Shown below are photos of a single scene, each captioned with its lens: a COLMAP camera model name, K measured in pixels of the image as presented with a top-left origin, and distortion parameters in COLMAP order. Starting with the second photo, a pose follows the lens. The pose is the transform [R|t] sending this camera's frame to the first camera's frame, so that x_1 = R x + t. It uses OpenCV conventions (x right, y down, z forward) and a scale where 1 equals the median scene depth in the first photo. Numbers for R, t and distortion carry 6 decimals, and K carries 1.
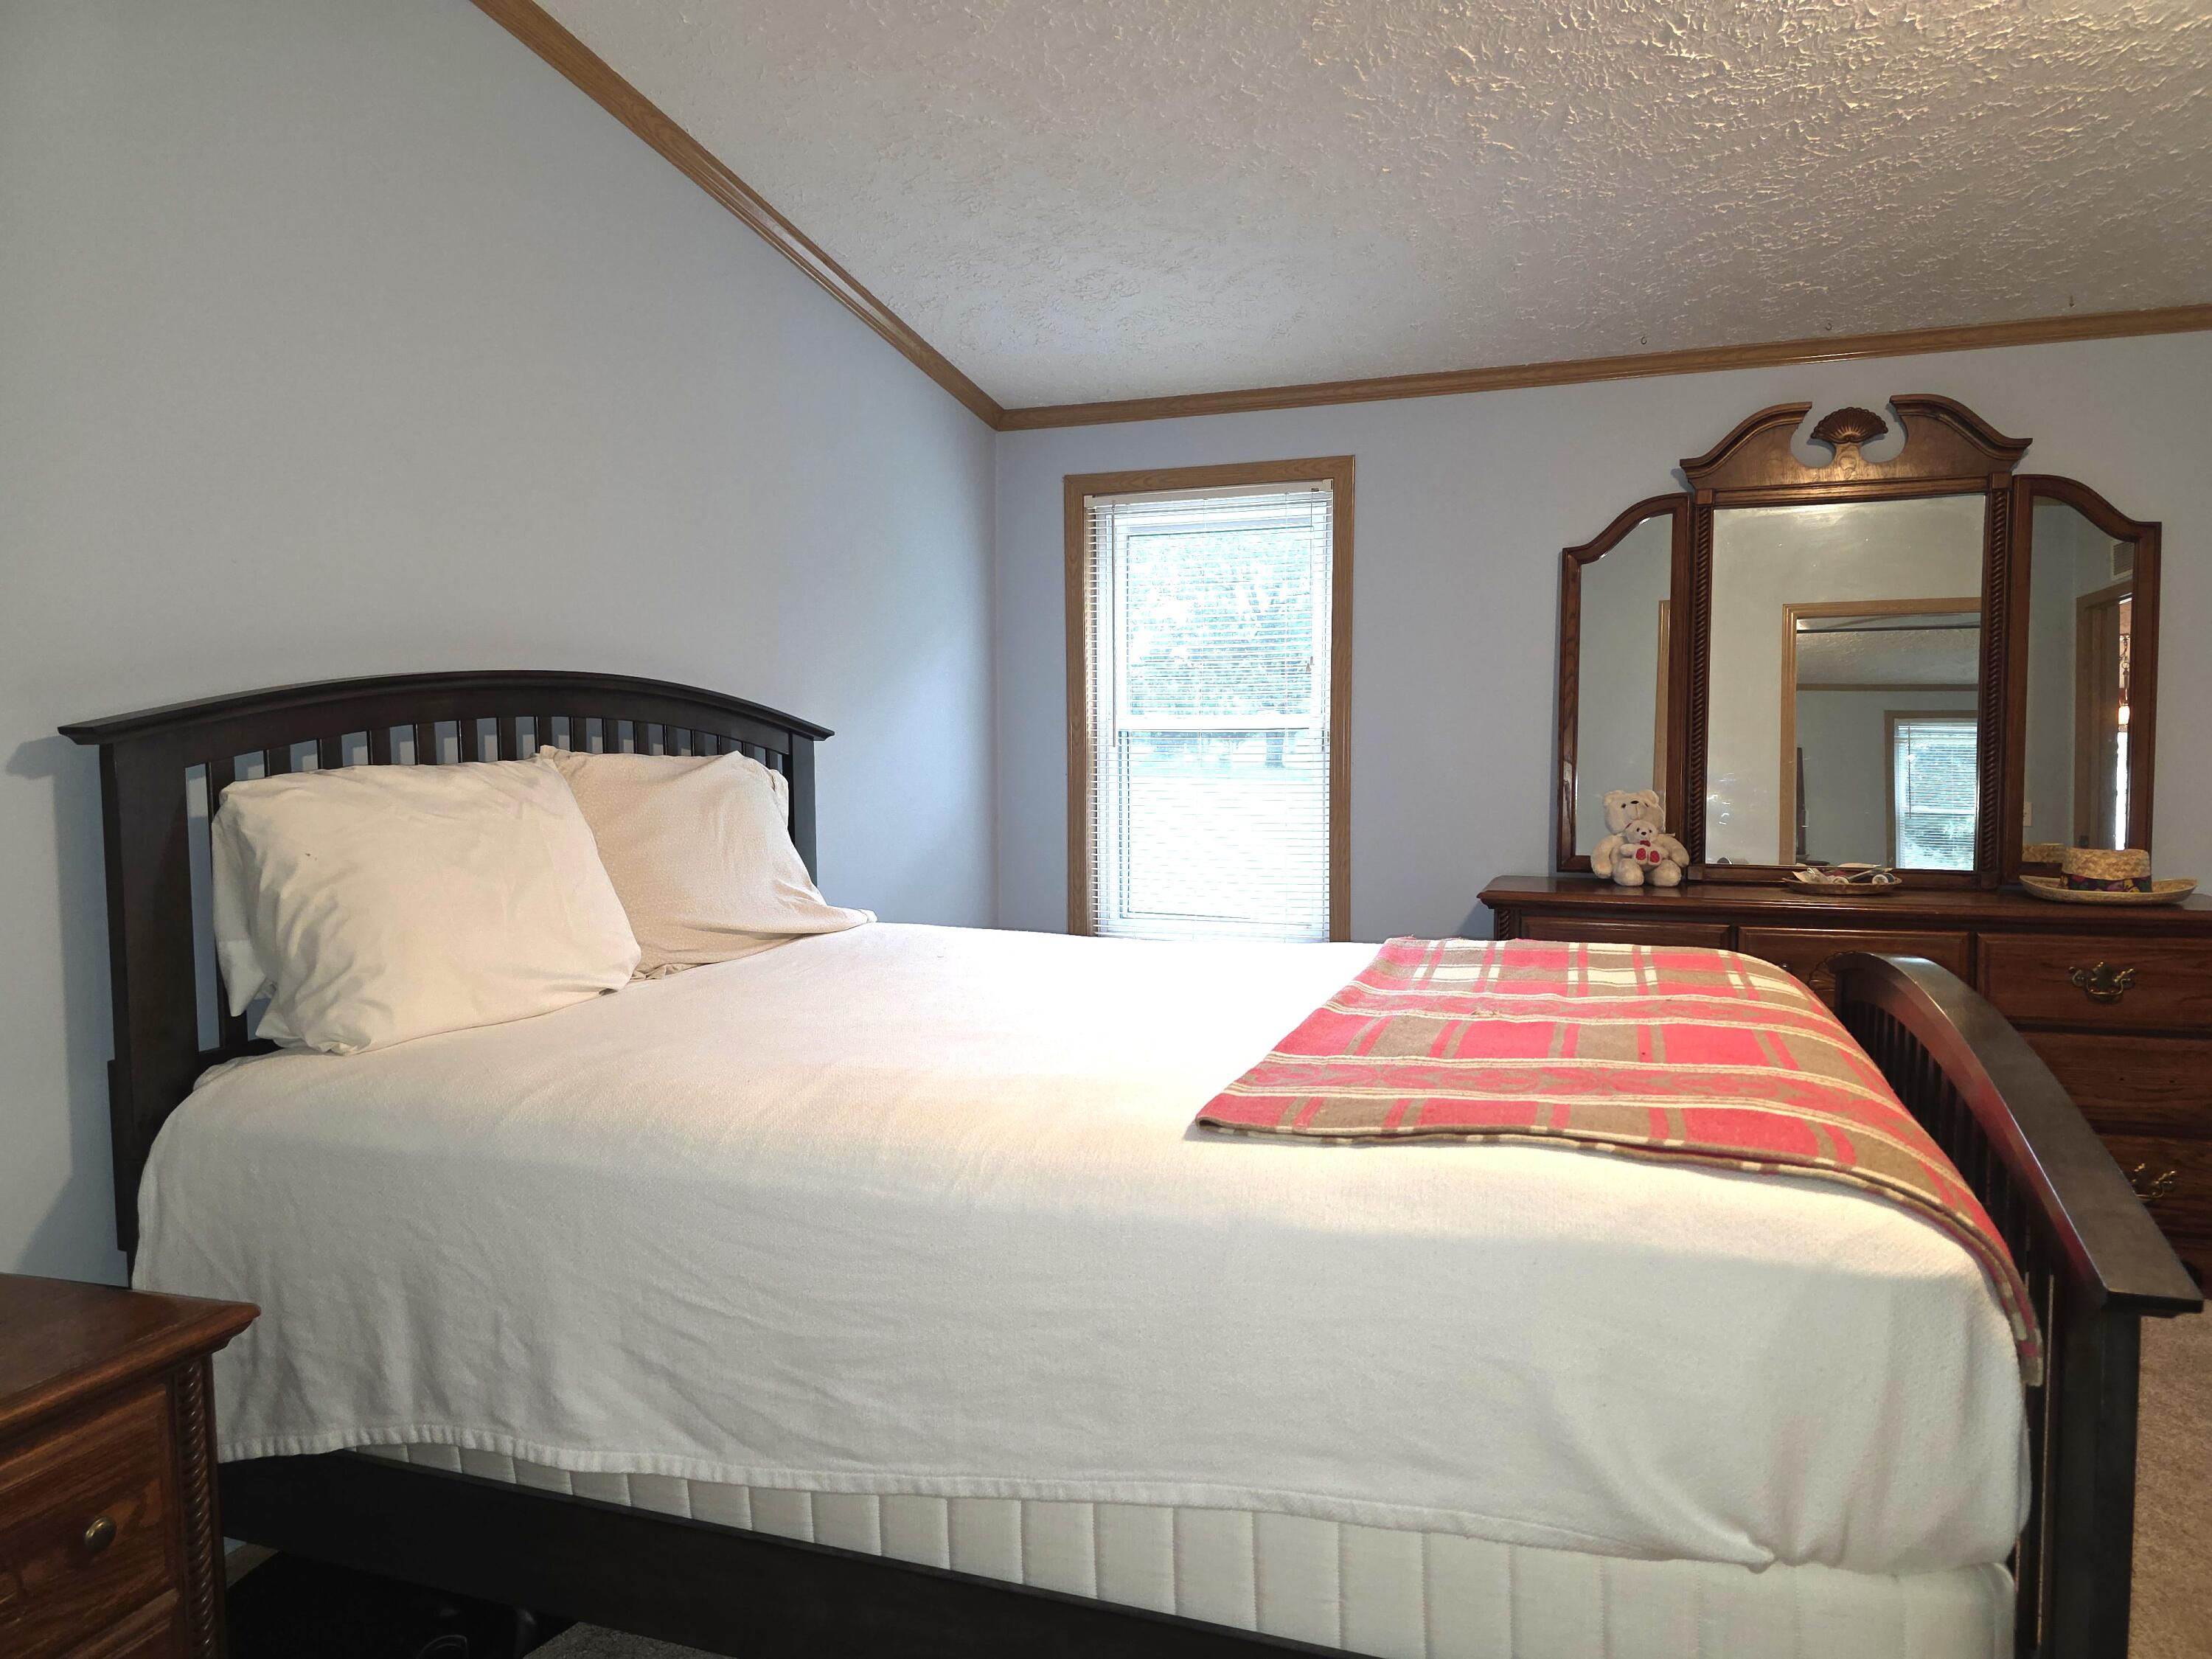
lens RADIAL K [[1460.2, 0, 1106.0], [0, 1460.2, 829.5], [0, 0, 1]] dist [0.075901, -0.088314]
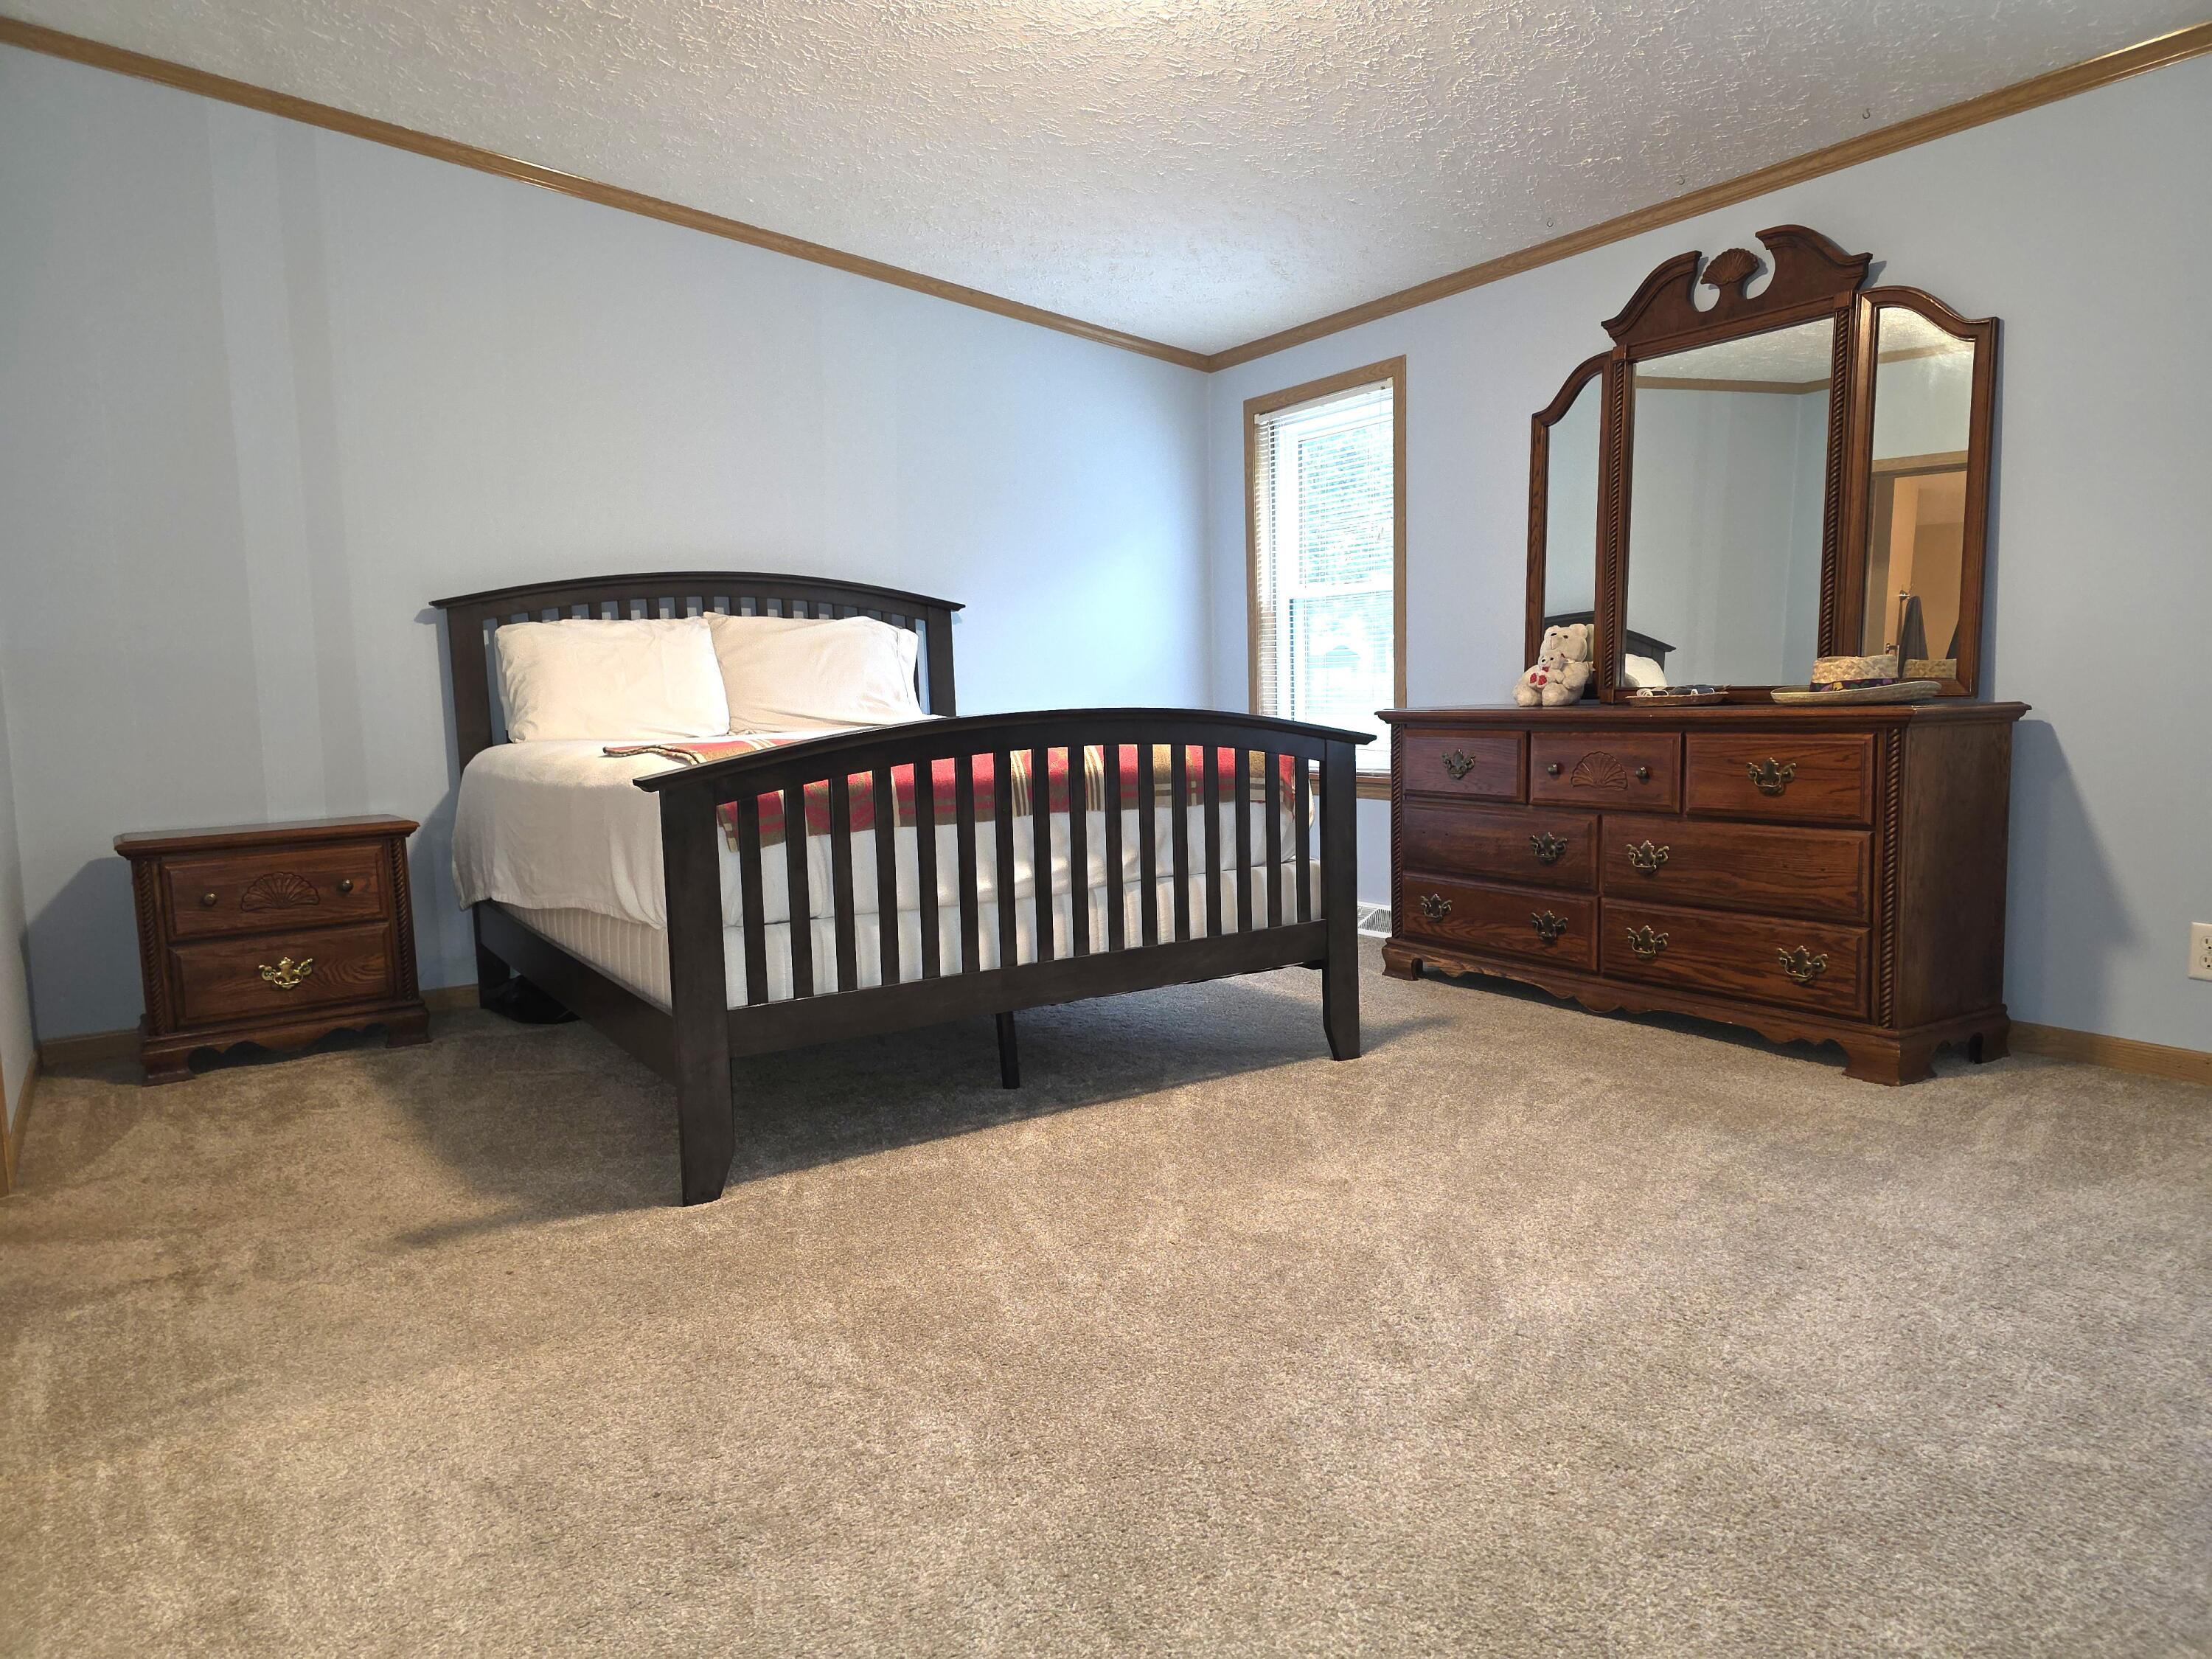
lens RADIAL K [[1460.2, 0, 1106.0], [0, 1460.2, 829.5], [0, 0, 1]] dist [0.075901, -0.088314]
pose [[0.793970, 0.043742, -0.606381, 0.942858], [-0.011931, 0.998337, 0.056395, 0.087032], [0.607839, -0.037541, 0.793172, -0.148090]]
